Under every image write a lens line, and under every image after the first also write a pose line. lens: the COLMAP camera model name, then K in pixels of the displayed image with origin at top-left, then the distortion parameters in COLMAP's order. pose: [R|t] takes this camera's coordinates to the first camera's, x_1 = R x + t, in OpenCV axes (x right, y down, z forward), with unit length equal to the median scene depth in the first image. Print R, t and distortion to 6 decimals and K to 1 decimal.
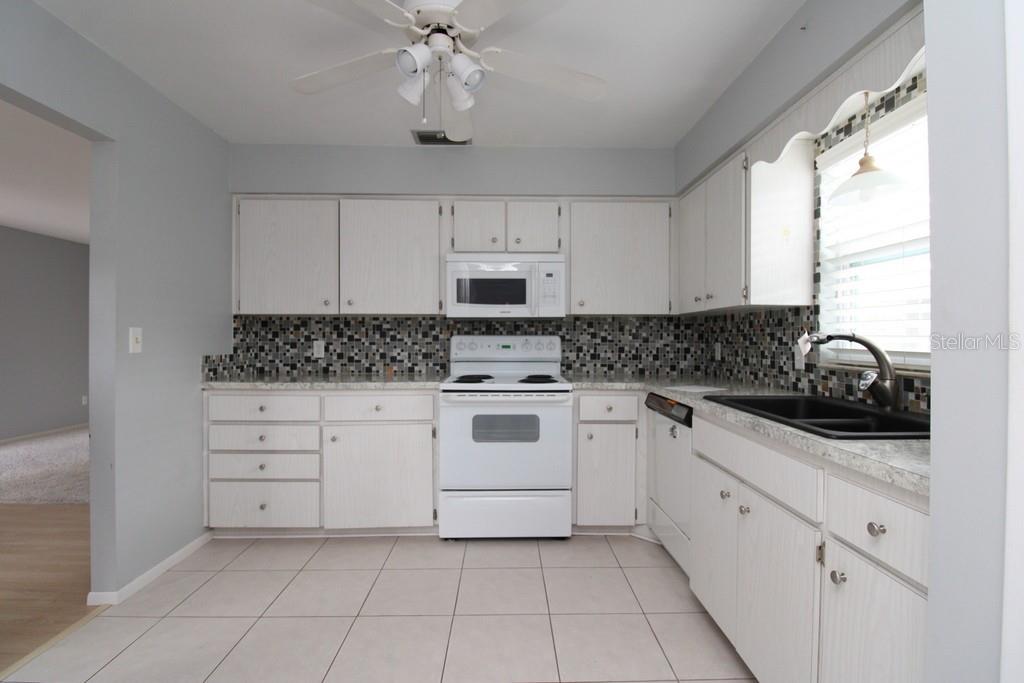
lens RADIAL K [[482.5, 0, 517.1], [0, 482.5, 339.6], [0, 0, 1]] dist [0.001975, 0.000598]
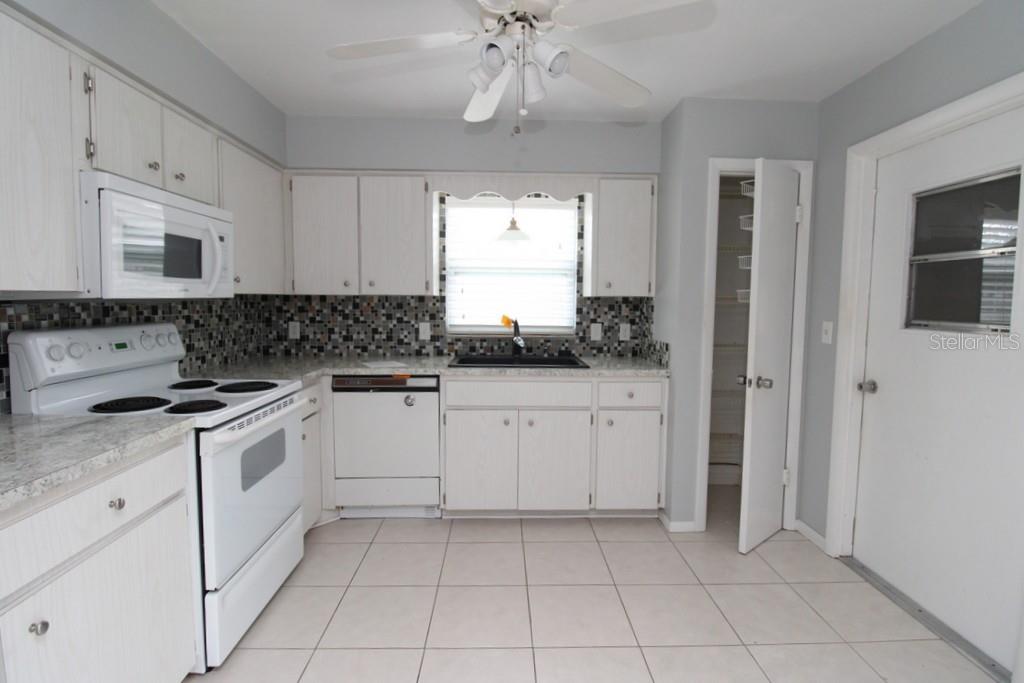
lens RADIAL K [[502.5, 0, 510.5], [0, 502.5, 338.0], [0, 0, 1]] dist [-0.000780, -0.000534]
pose [[-0.000926, -0.080045, 0.996791, -0.774292], [-0.003095, 0.996787, 0.080041, -0.055120], [-0.999995, -0.003011, -0.001170, 0.649783]]
